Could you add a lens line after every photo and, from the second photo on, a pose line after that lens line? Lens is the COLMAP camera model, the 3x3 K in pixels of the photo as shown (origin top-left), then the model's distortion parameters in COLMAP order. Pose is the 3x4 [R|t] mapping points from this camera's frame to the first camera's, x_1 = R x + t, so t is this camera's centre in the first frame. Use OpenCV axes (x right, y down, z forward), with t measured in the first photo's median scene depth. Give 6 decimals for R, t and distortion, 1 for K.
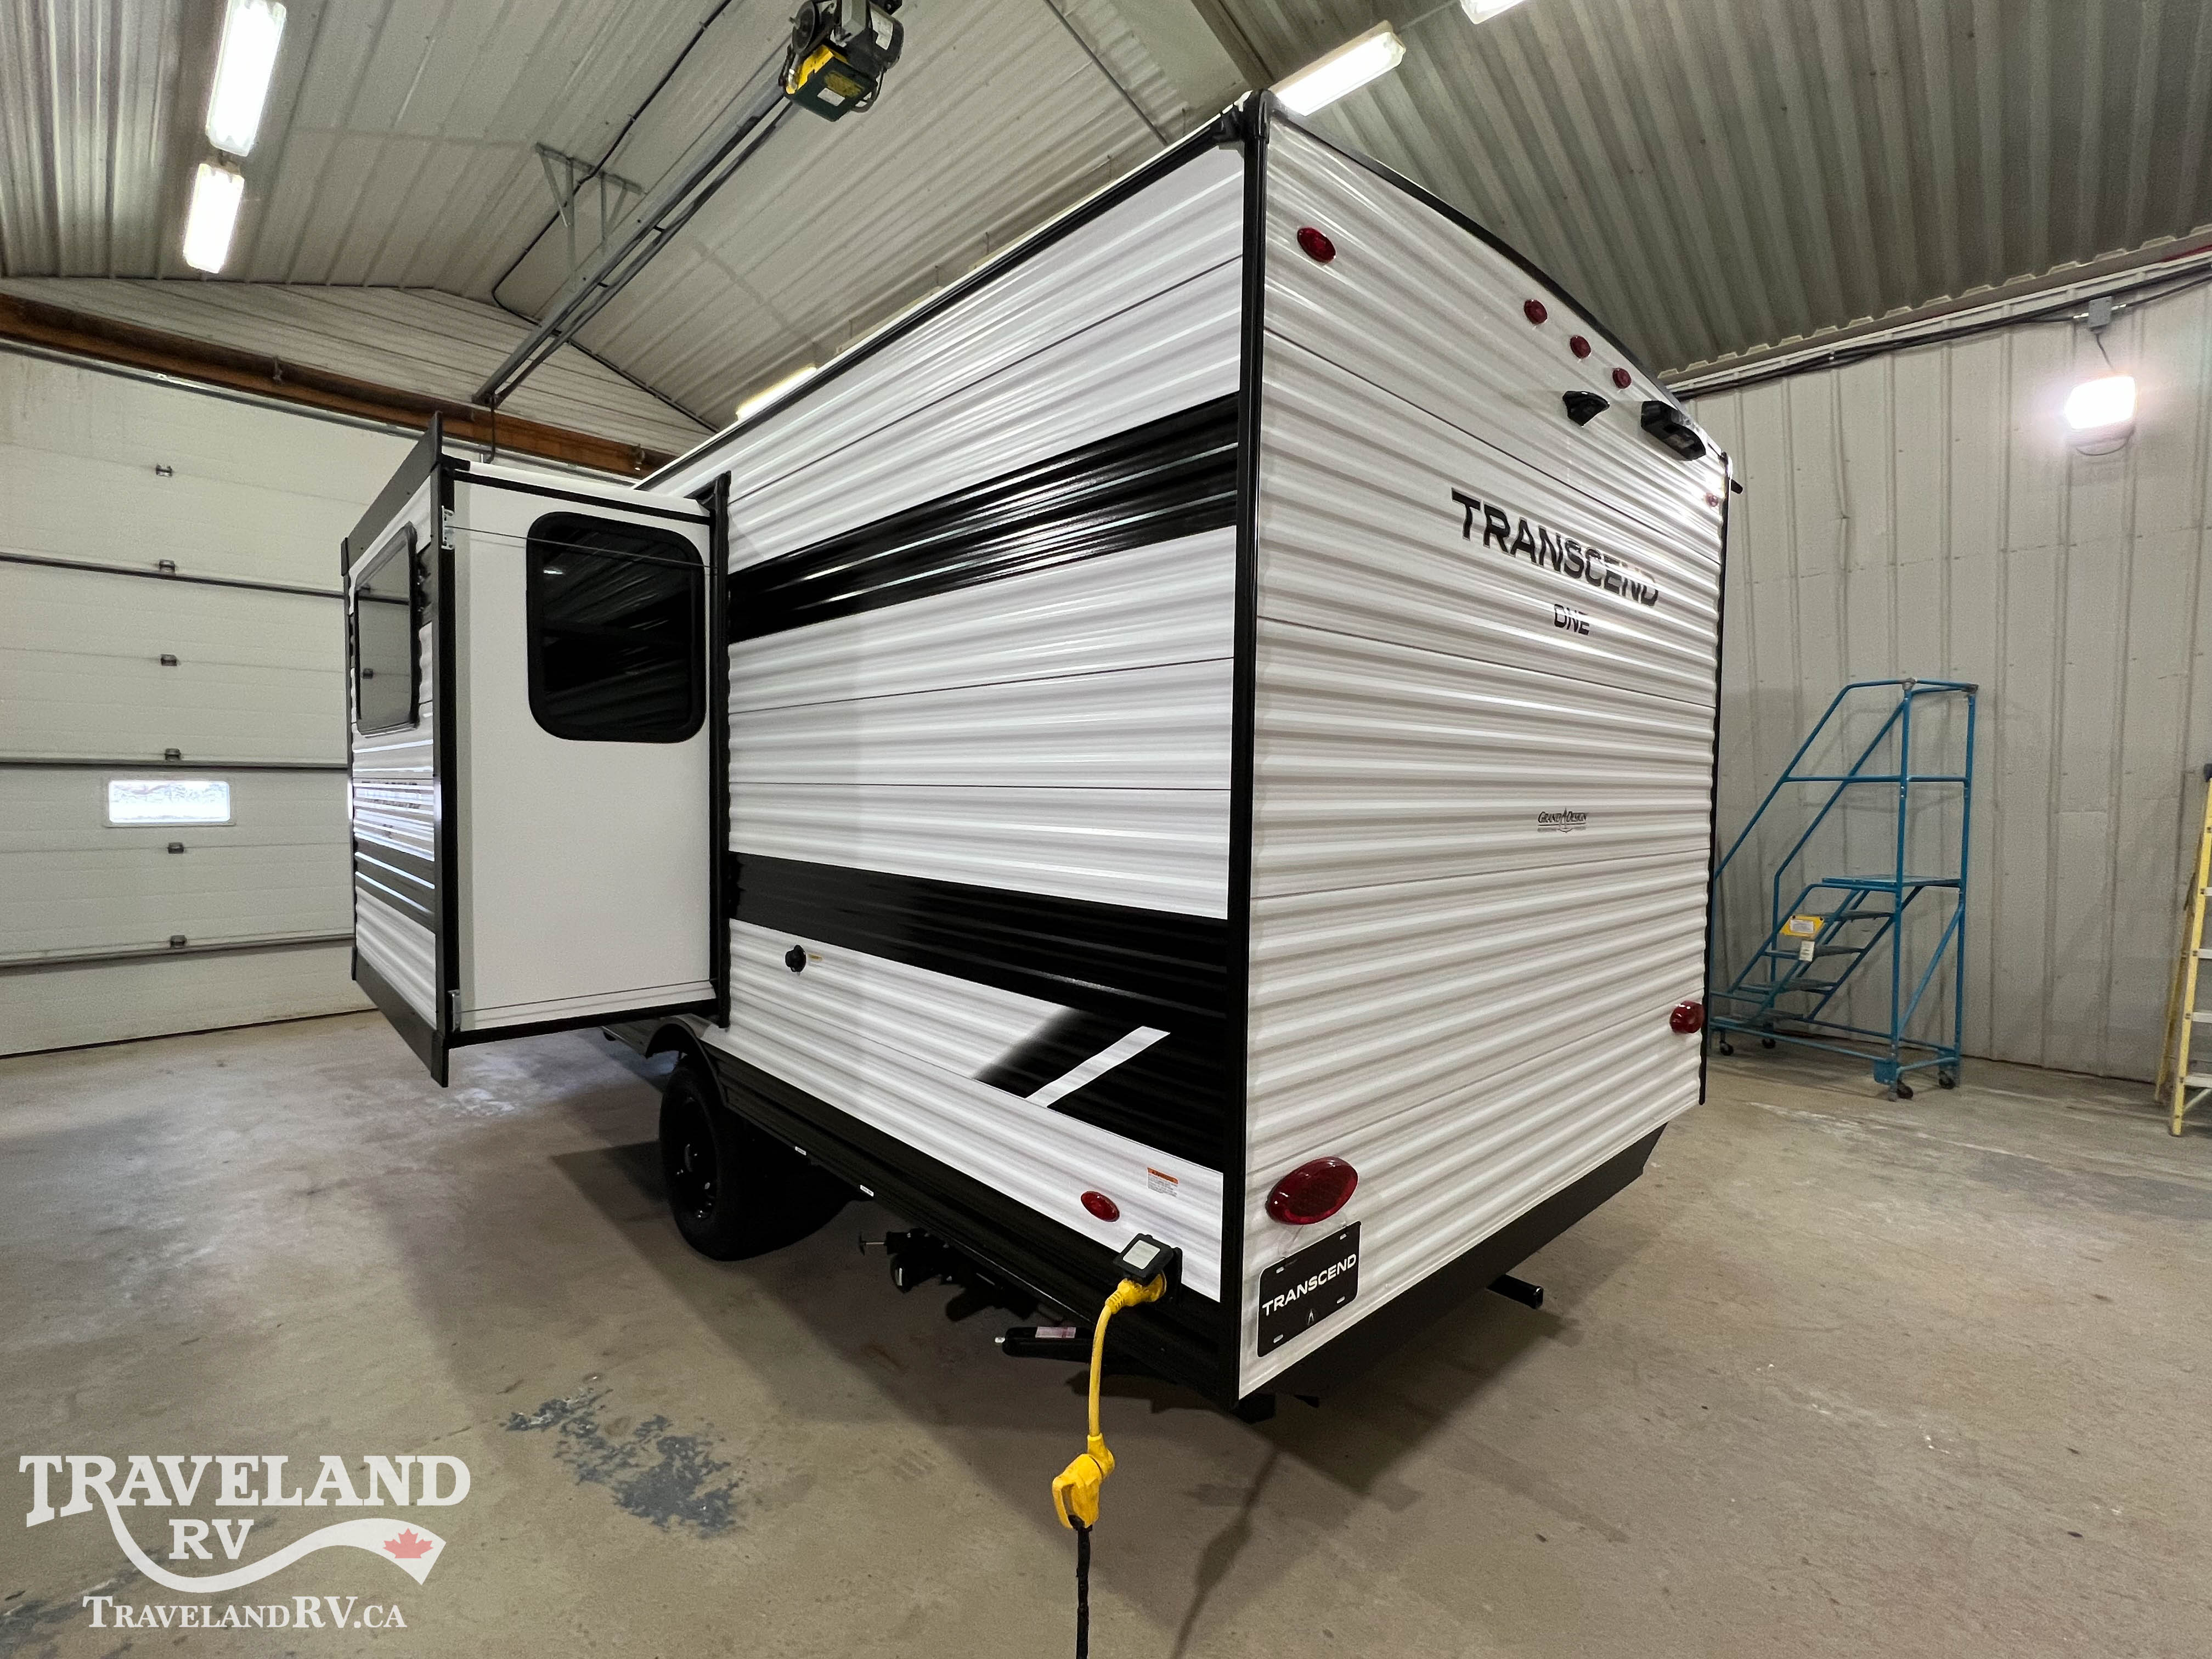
lens RADIAL K [[983.9, 0, 1098.9], [0, 983.9, 822.4], [0, 0, 1]] dist [-0.002249, -0.000392]
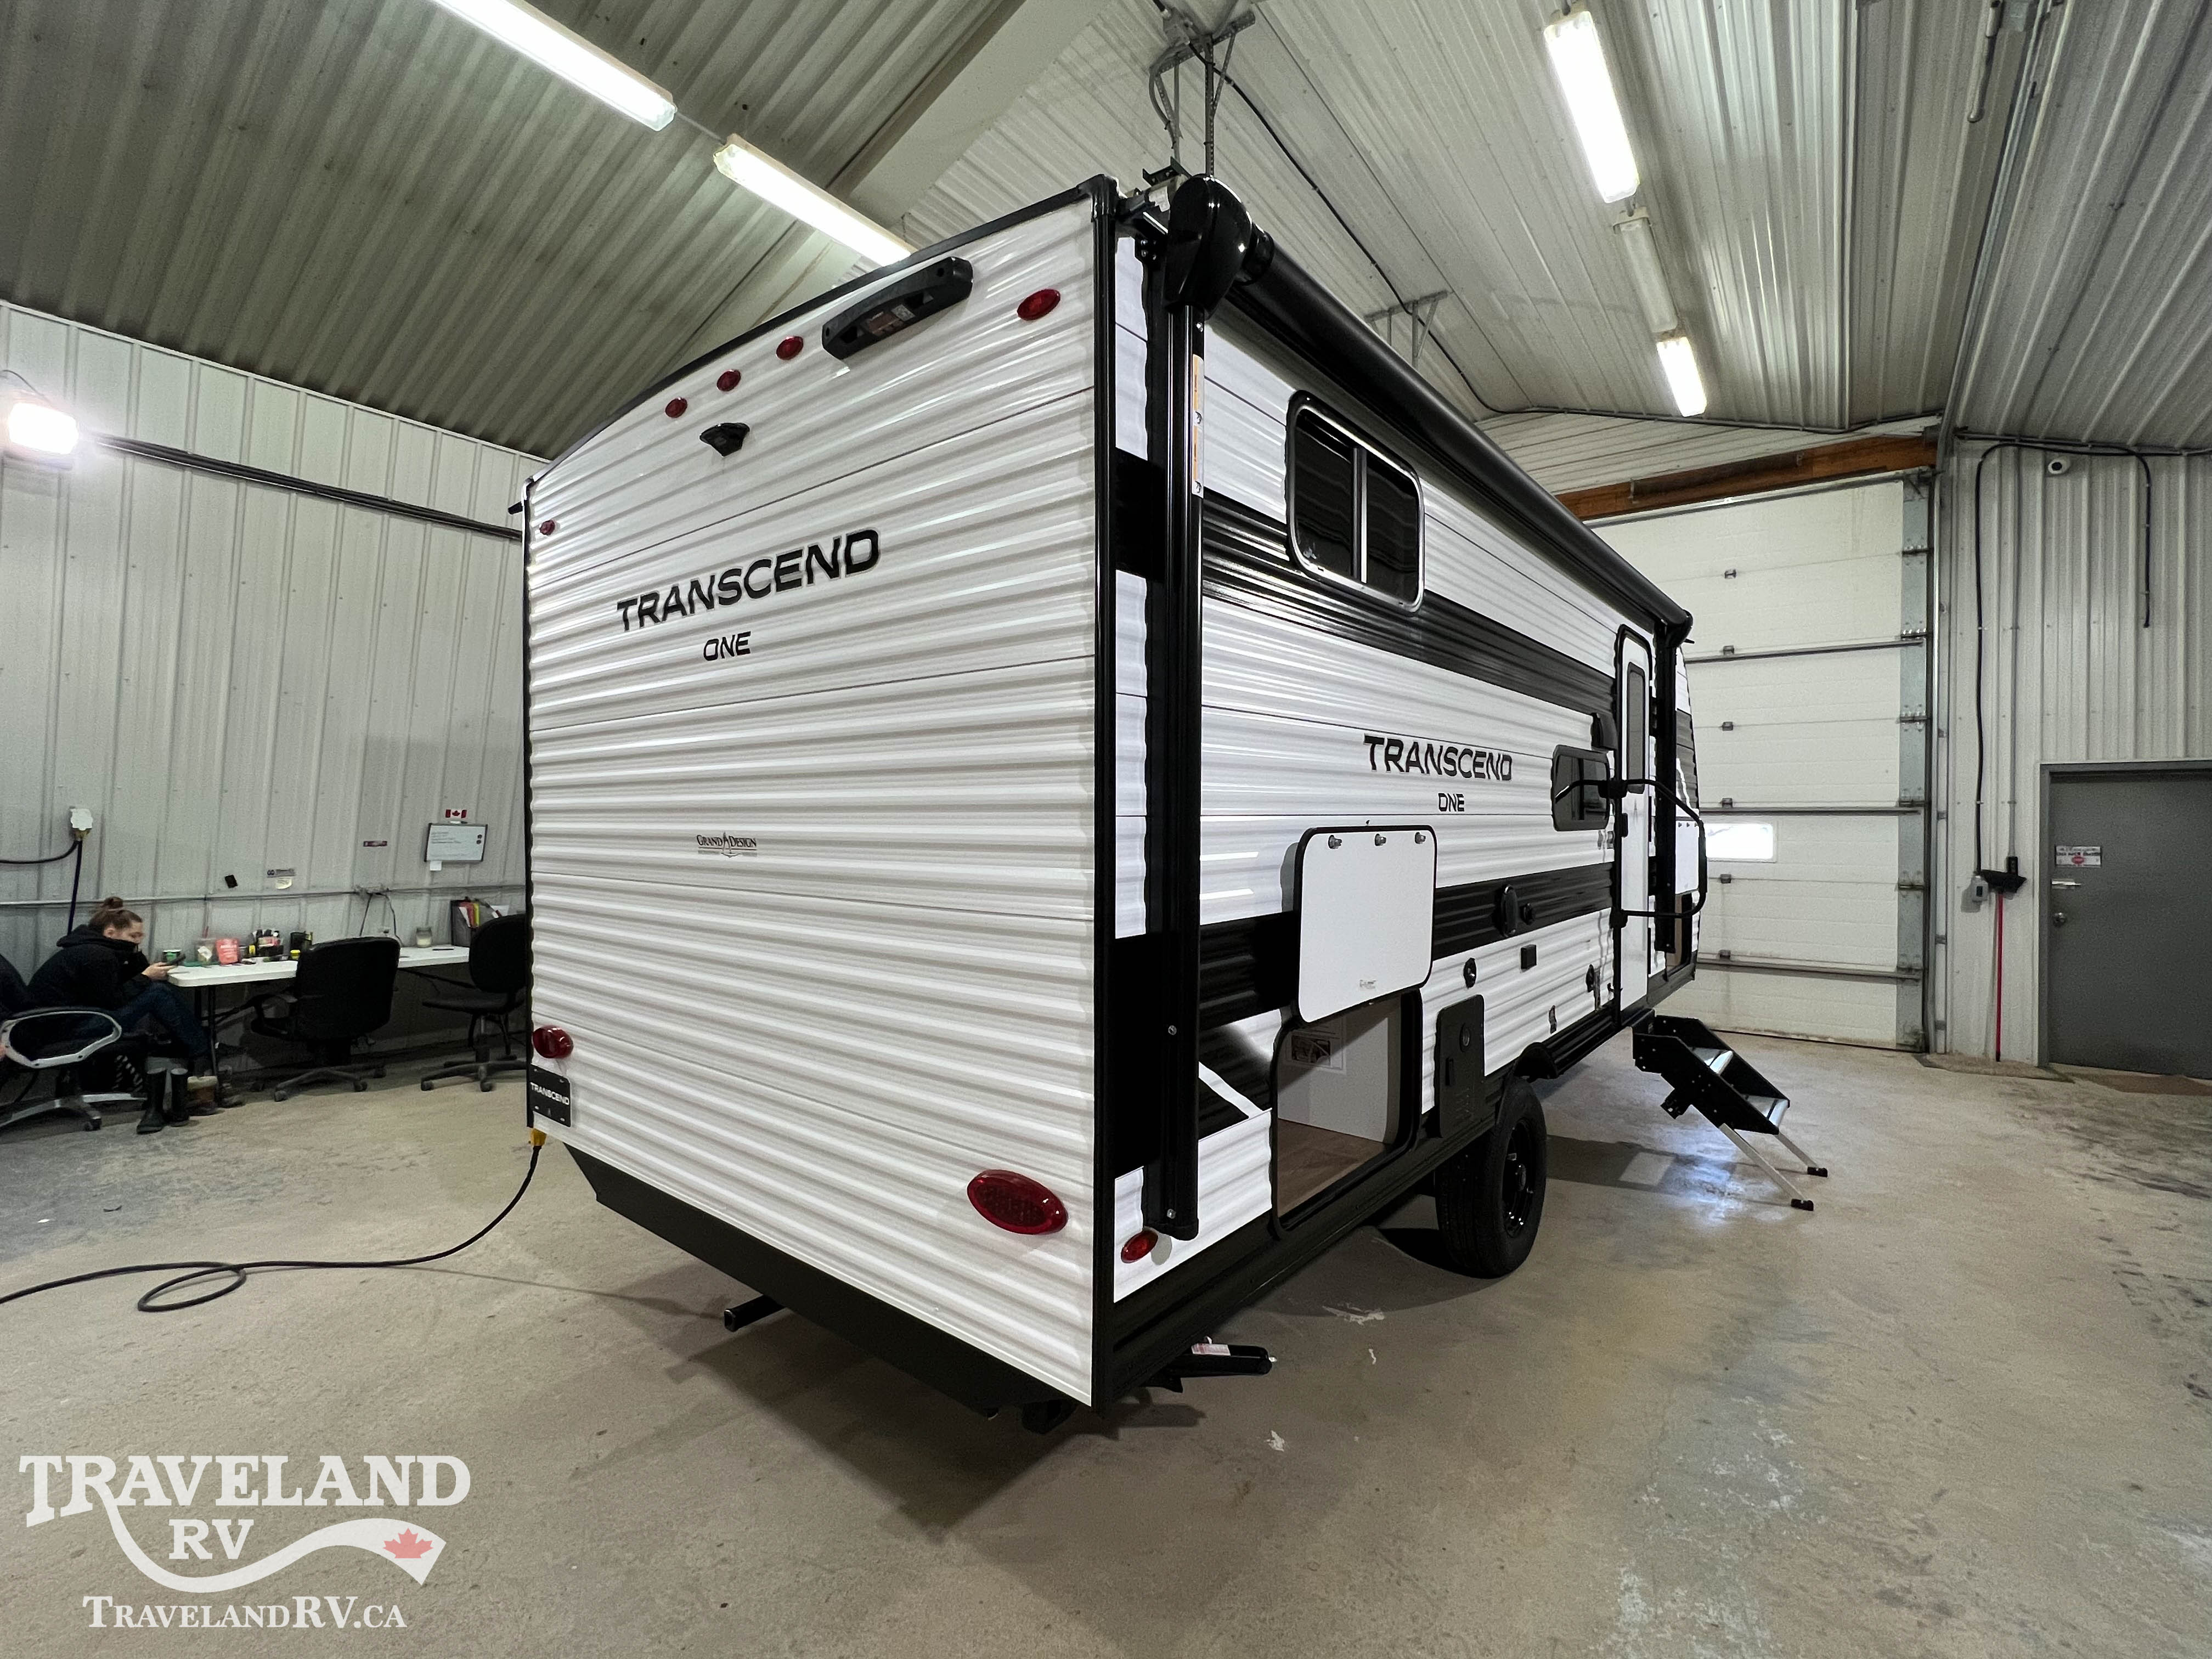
lens RADIAL K [[983.9, 0, 1099.9], [0, 983.9, 822.2], [0, 0, 1]] dist [-0.002249, -0.000392]
pose [[0.139368, -0.007219, -0.990214, 1.602748], [-0.037289, 0.999226, -0.012533, -0.028163], [0.989538, 0.038671, 0.138991, 1.300242]]
